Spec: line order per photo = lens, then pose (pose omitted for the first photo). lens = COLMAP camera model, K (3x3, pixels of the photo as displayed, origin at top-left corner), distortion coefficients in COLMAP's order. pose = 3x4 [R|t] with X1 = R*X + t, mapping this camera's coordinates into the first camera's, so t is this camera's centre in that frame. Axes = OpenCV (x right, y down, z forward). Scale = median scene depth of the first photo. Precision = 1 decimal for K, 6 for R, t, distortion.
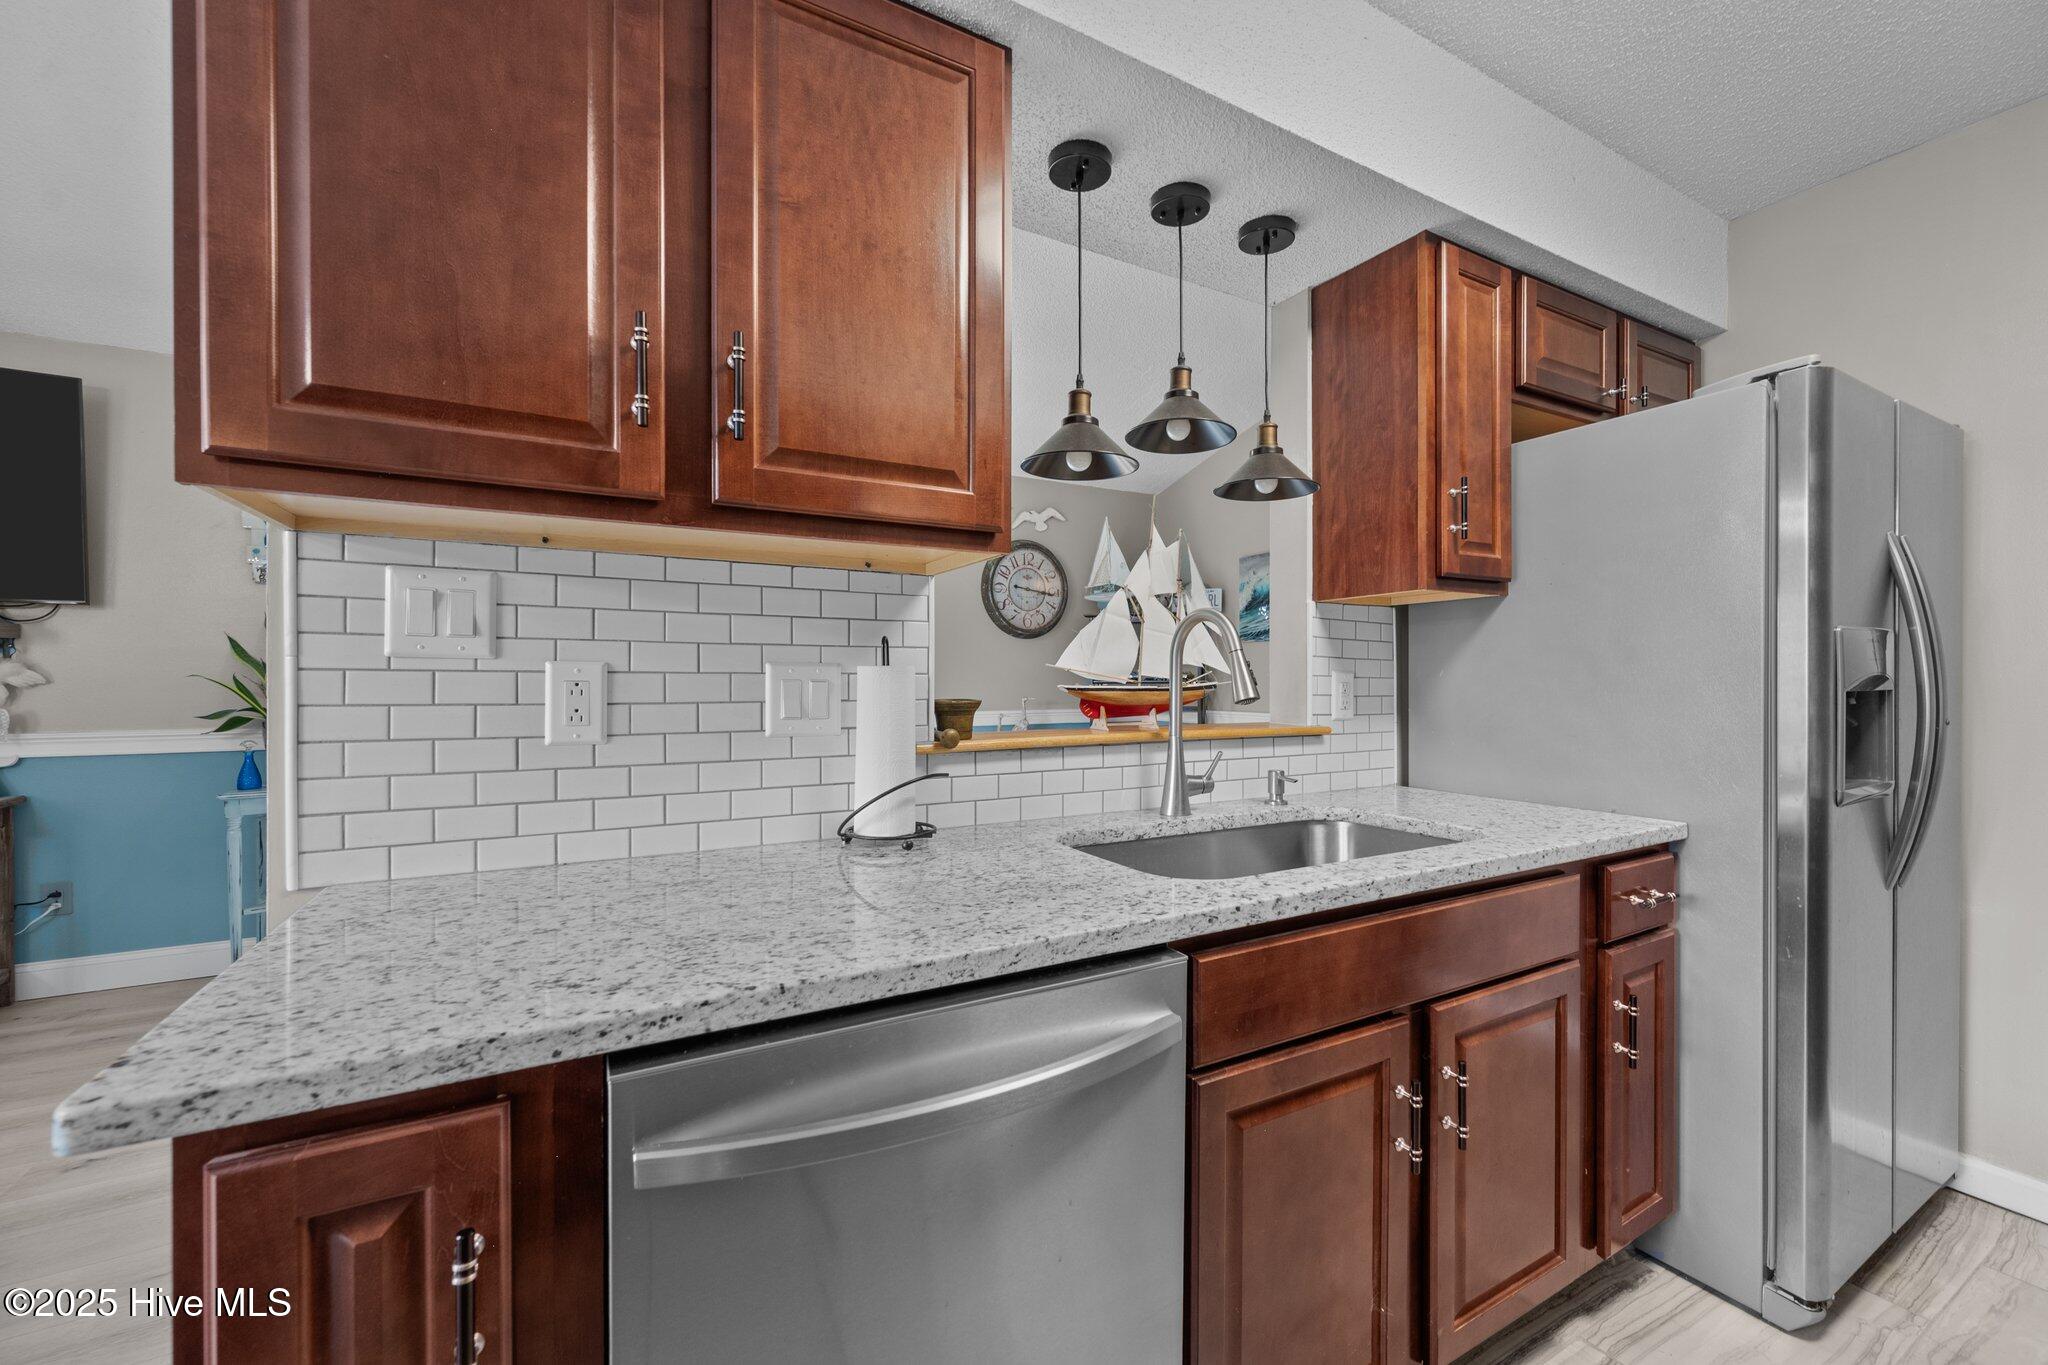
lens RADIAL K [[811.9, 0, 1026.3], [0, 811.9, 686.8], [0, 0, 1]] dist [0.001977, -0.000160]
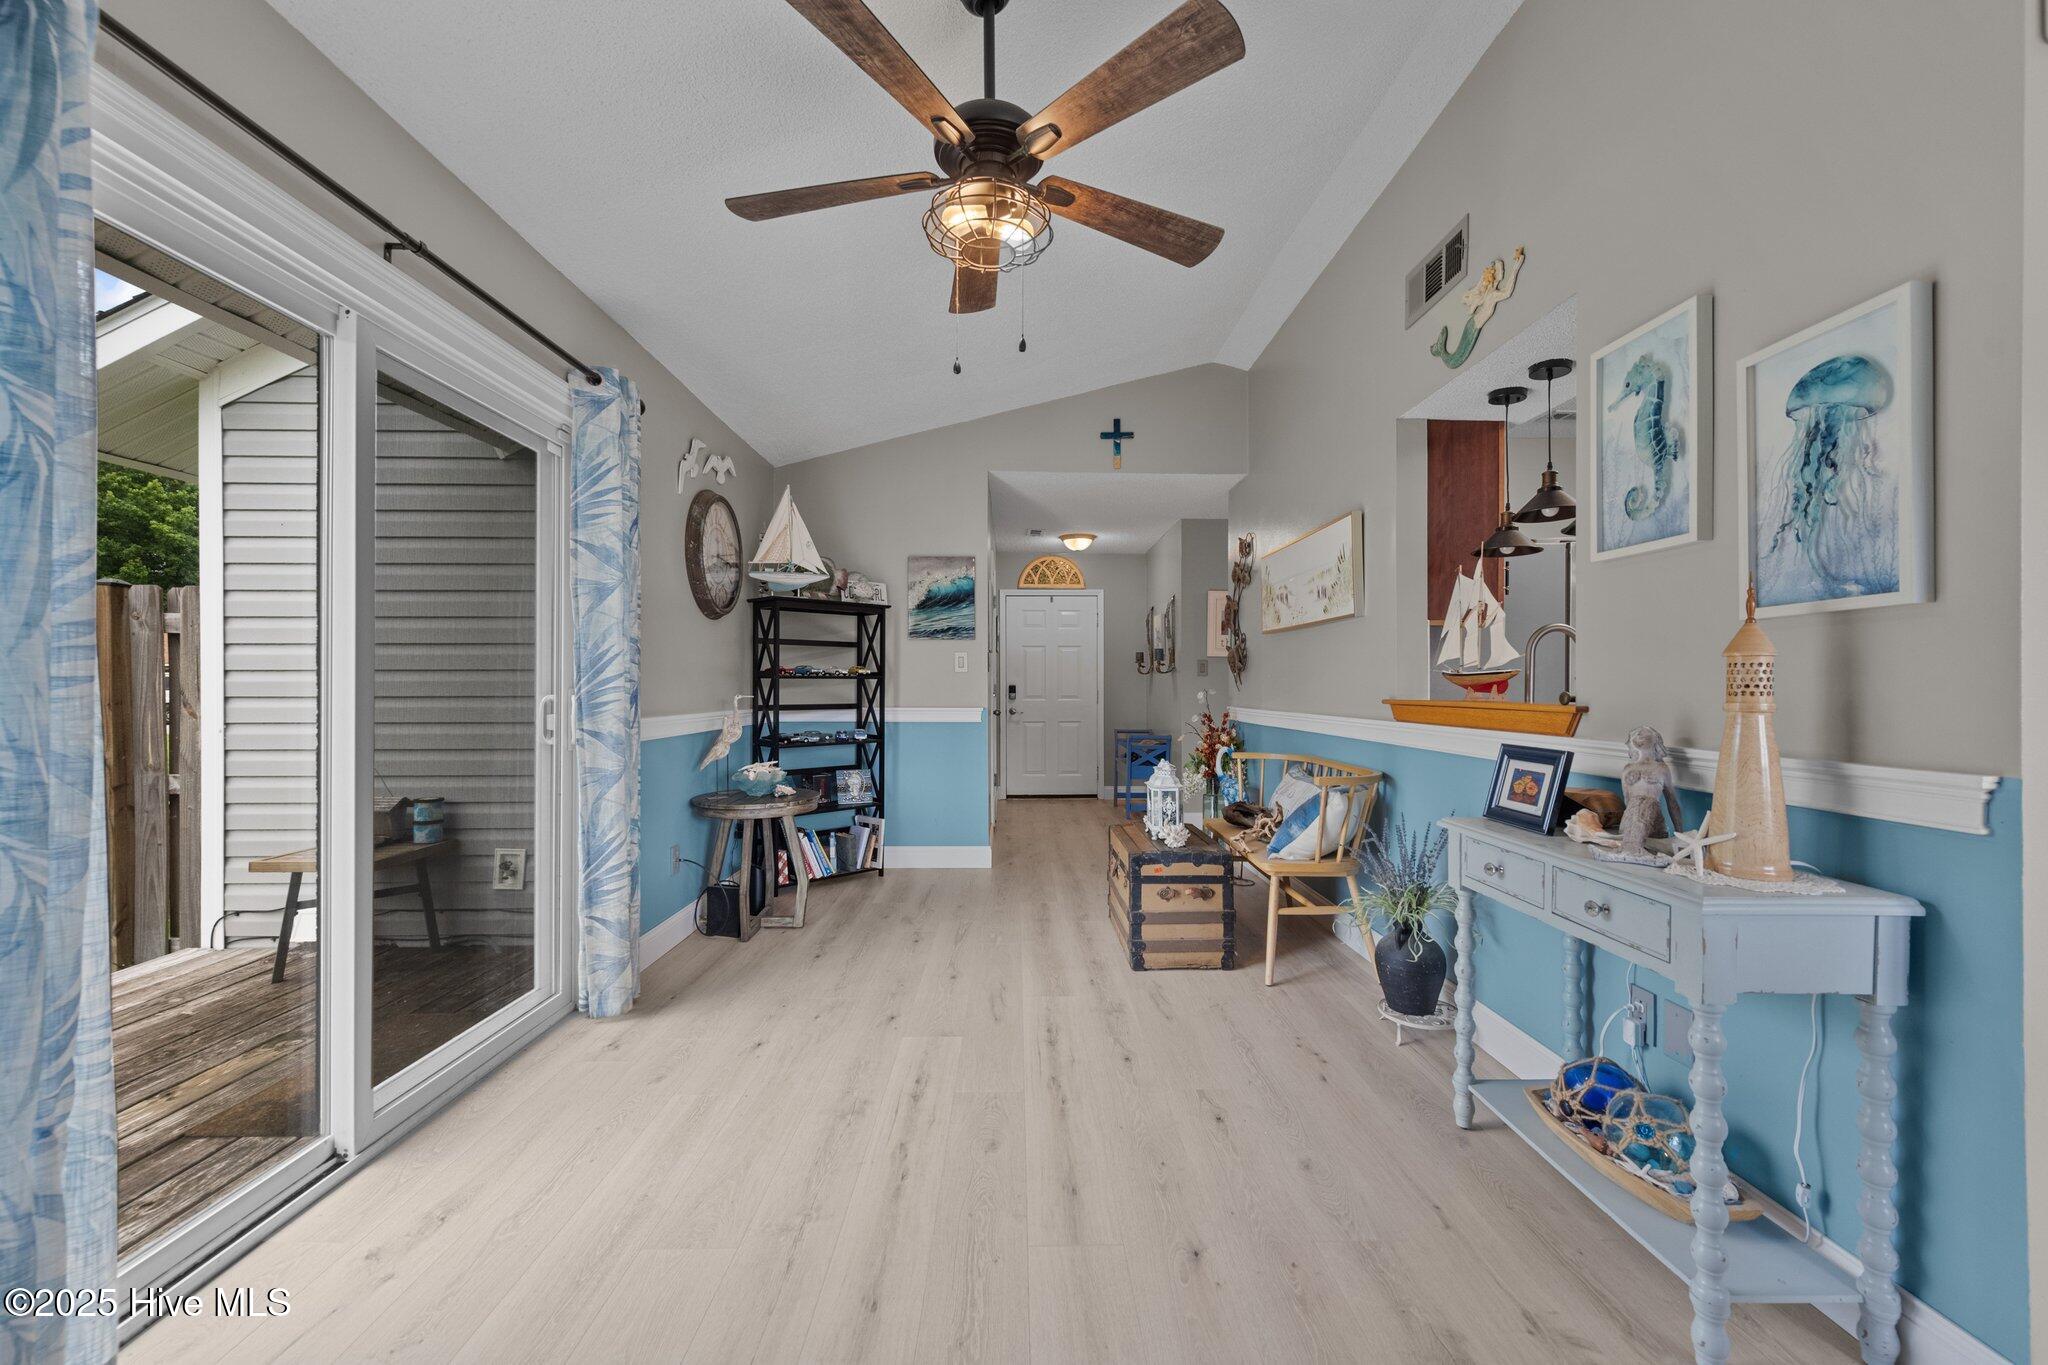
lens RADIAL K [[811.9, 0, 1030.8], [0, 811.9, 691.2], [0, 0, 1]] dist [0.001977, -0.000160]
pose [[0.469538, -0.003500, 0.882905, -1.644319], [0.005887, 0.999982, 0.000833, 0.030759], [-0.882893, 0.004806, 0.469551, 1.114130]]
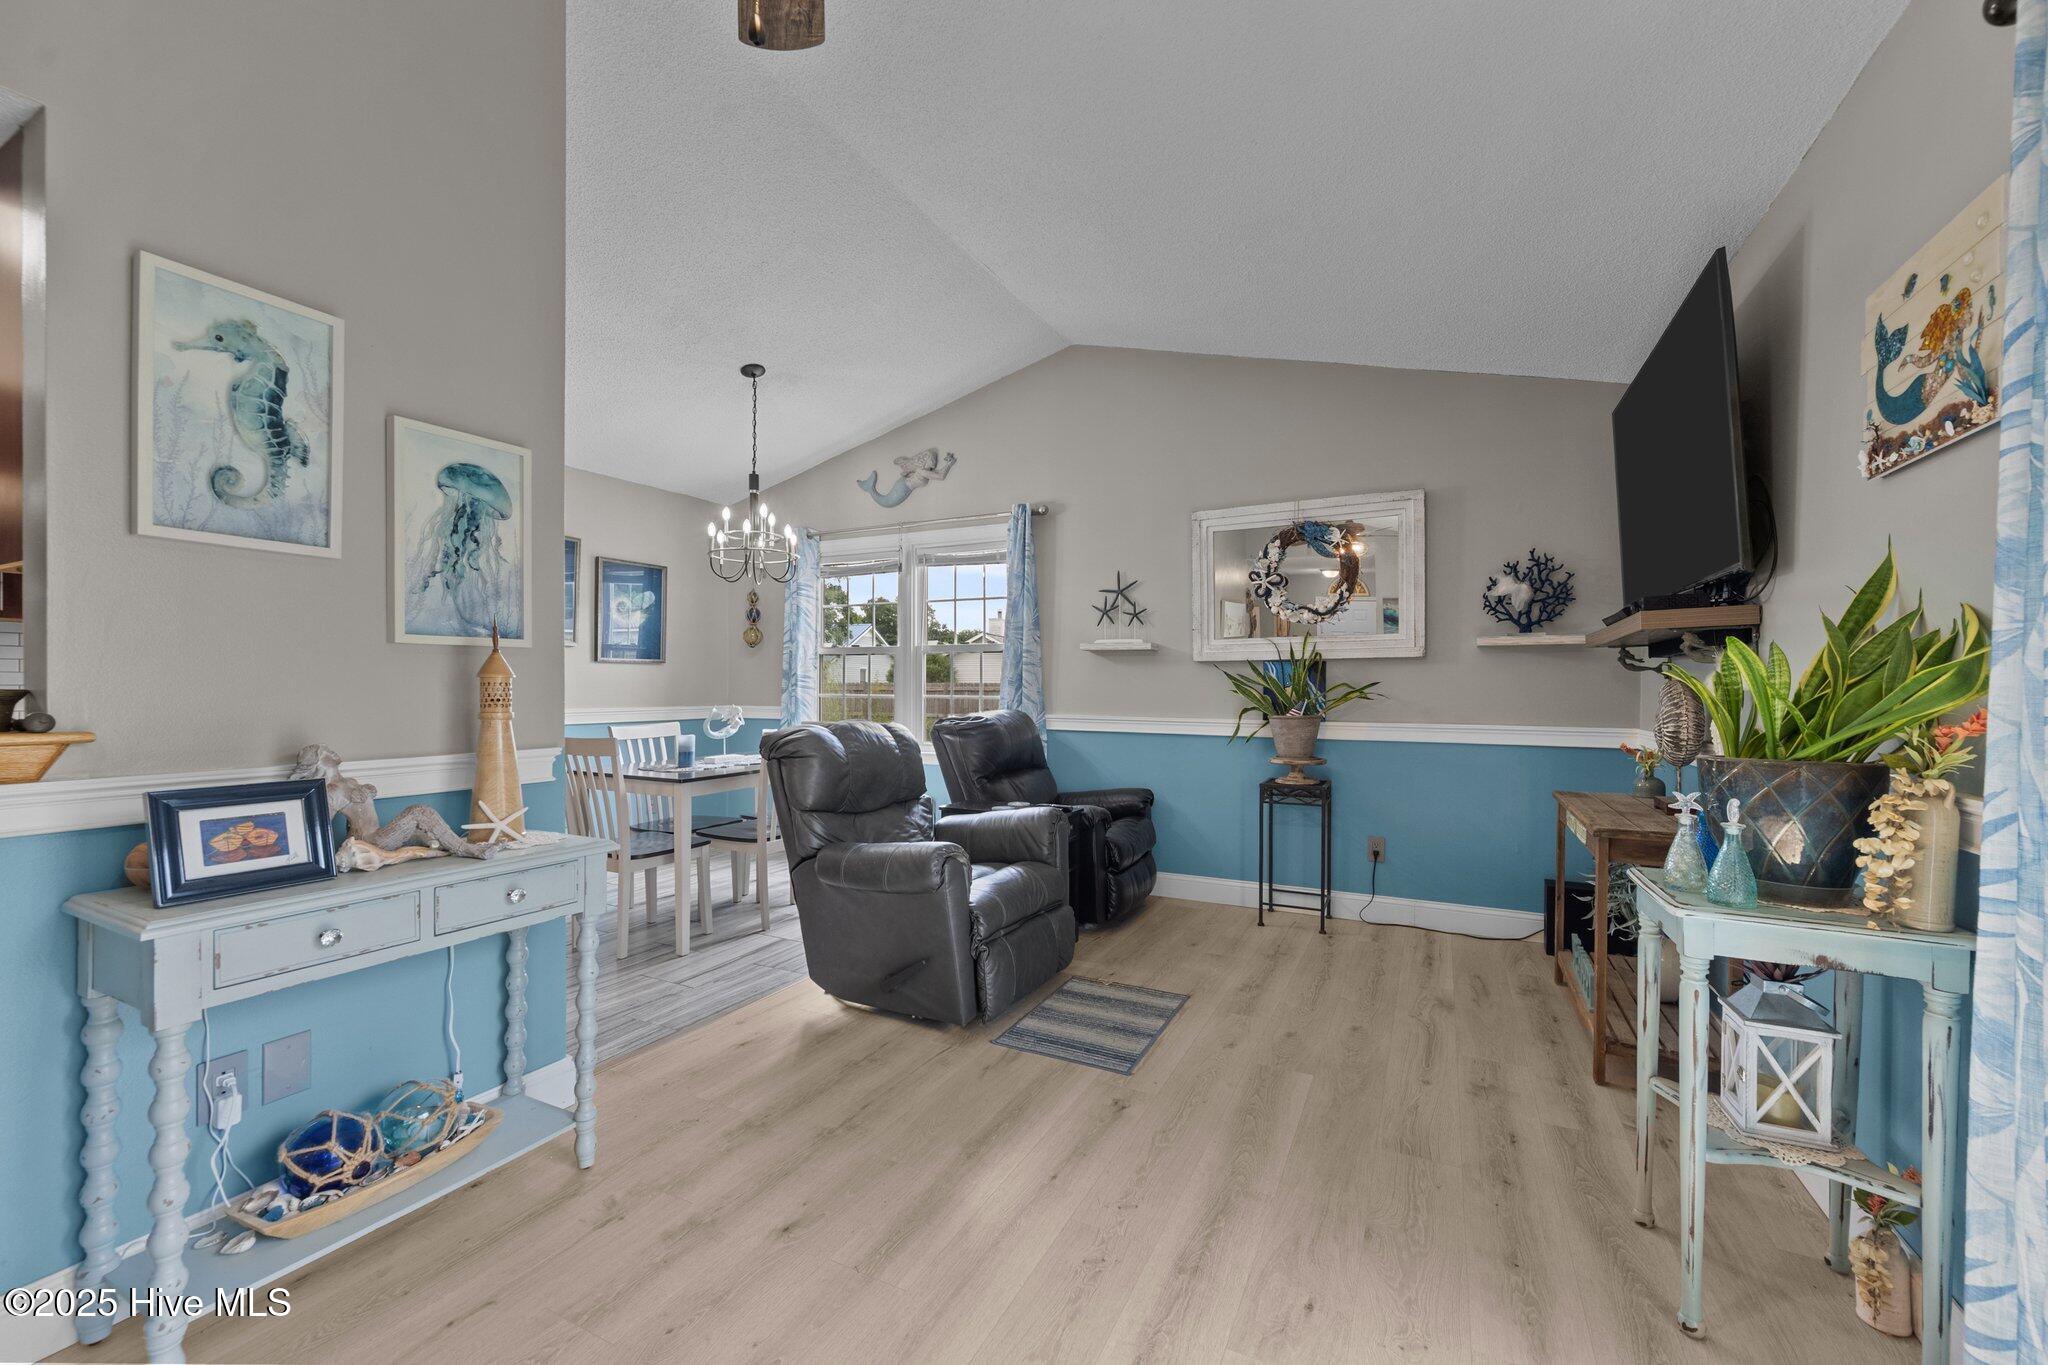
lens RADIAL K [[811.9, 0, 1029.2], [0, 811.9, 690.0], [0, 0, 1]] dist [0.001977, -0.000160]
pose [[-0.828273, -0.000958, -0.560323, -0.505299], [-0.009741, 0.999872, 0.012691, -0.005163], [0.560239, 0.015970, -0.828177, 2.214089]]
